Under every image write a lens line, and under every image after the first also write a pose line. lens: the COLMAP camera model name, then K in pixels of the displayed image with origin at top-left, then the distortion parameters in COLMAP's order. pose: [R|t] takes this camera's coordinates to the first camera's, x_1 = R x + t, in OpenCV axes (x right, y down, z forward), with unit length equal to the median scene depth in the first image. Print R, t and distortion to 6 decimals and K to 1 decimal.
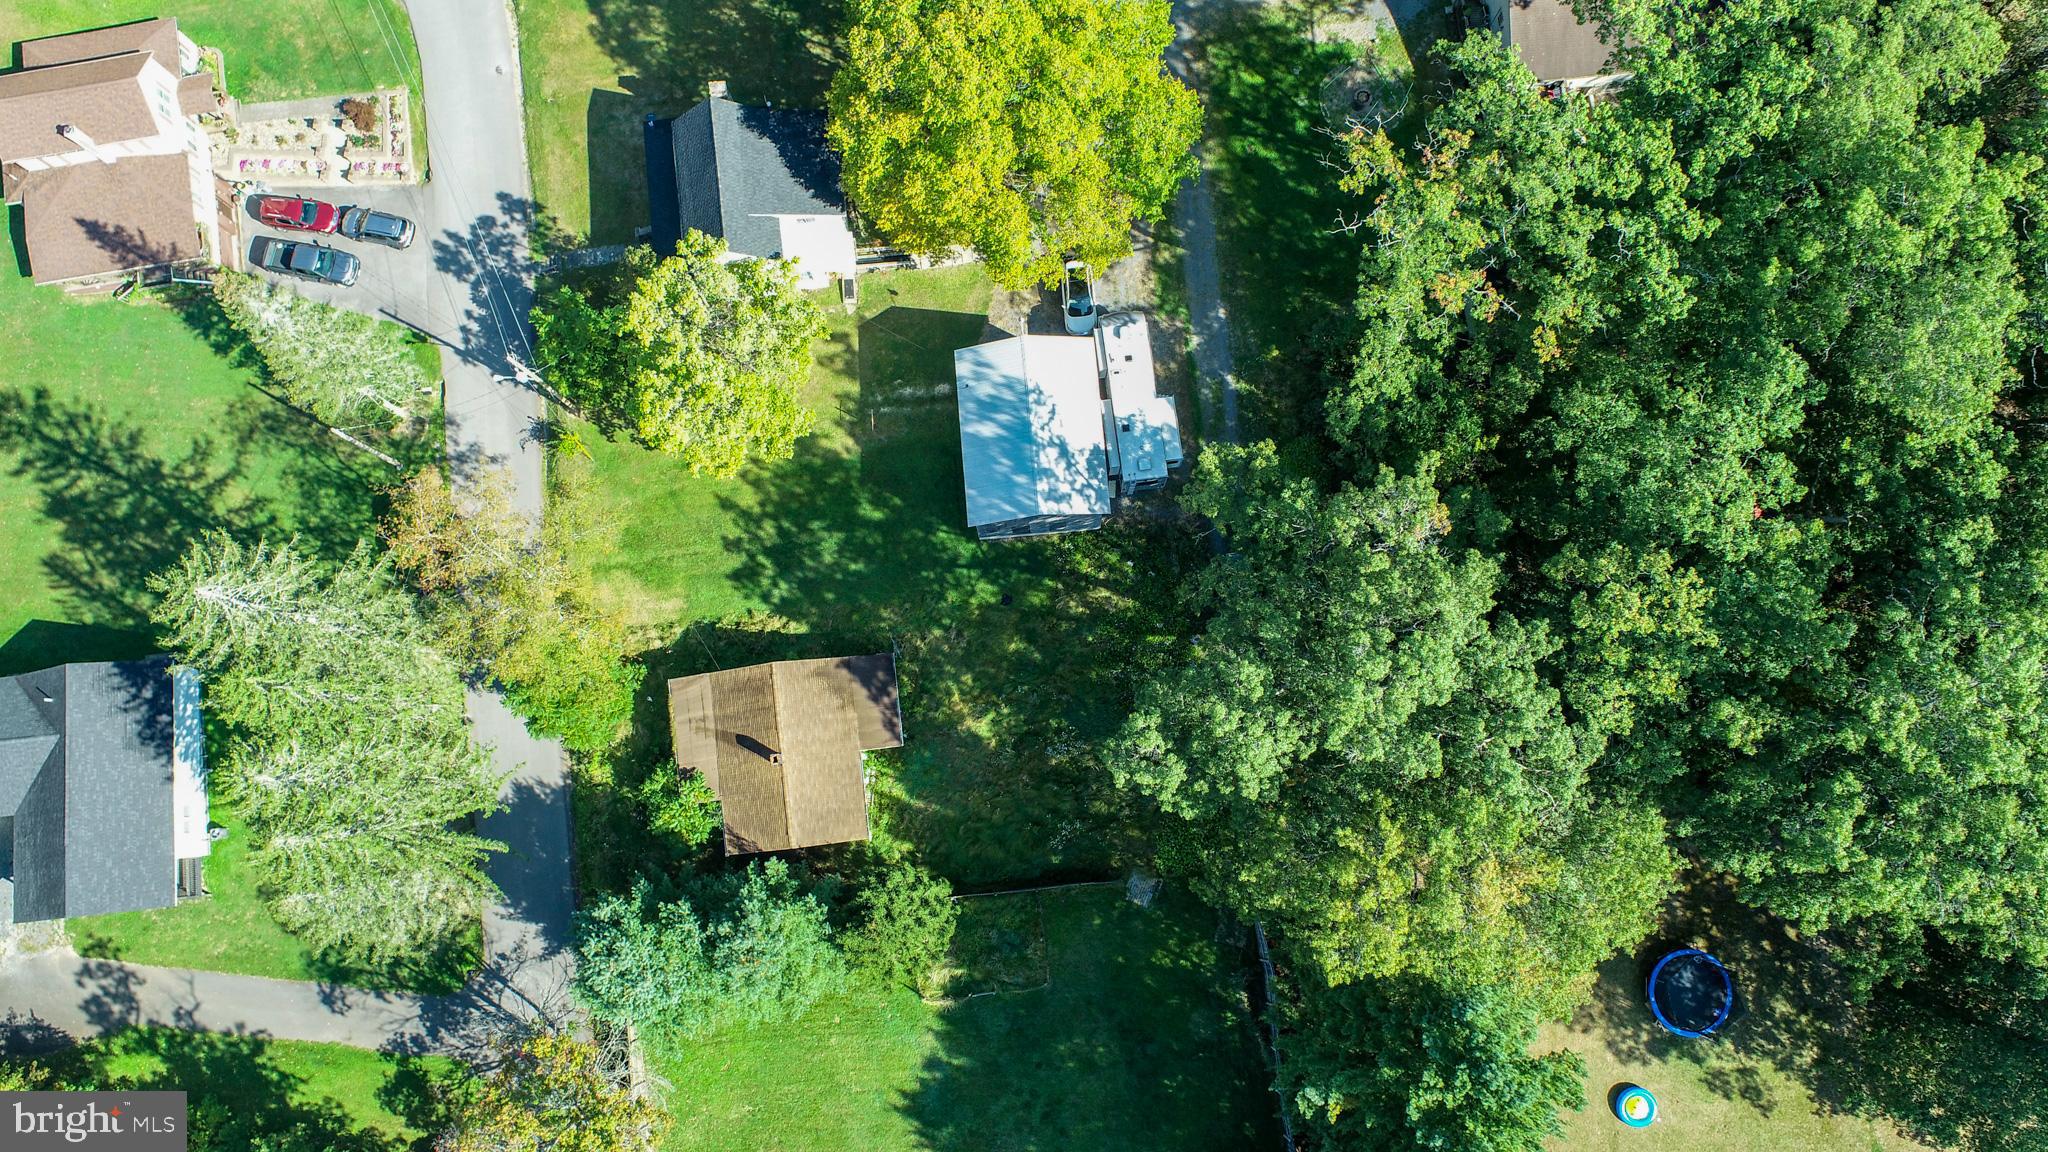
lens RADIAL K [[1381.0, 0, 1014.7], [0, 1381.0, 566.2], [0, 0, 1]] dist [-0.014650, 0.008503]
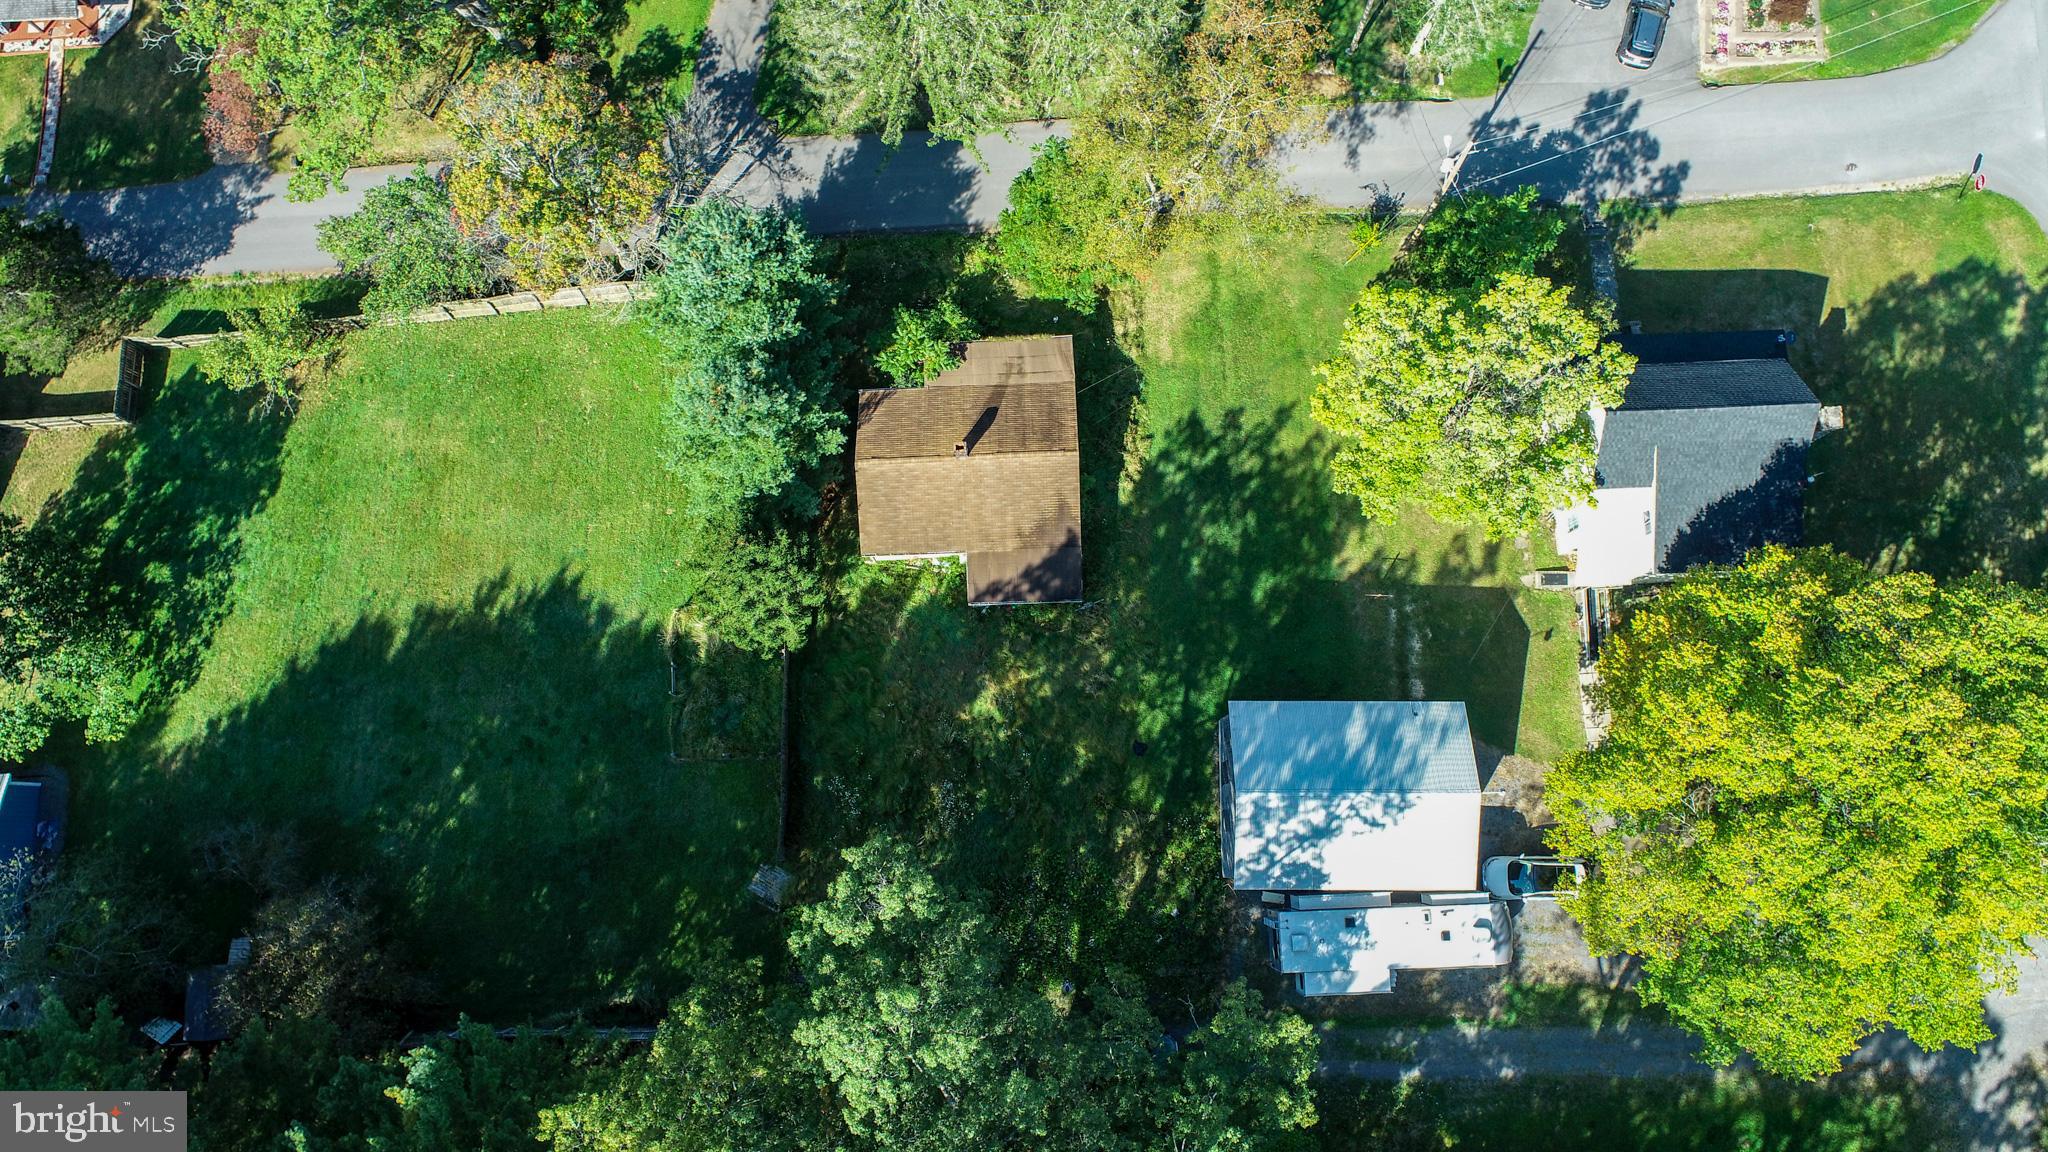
lens RADIAL K [[1381.0, 0, 1038.4], [0, 1381.0, 565.4], [0, 0, 1]] dist [-0.014650, 0.008503]
pose [[-0.086635, 0.981927, -0.168266, 0.030577], [-0.982400, -0.056148, 0.178150, -0.055332], [0.165482, 0.180739, 0.969510, 0.203807]]
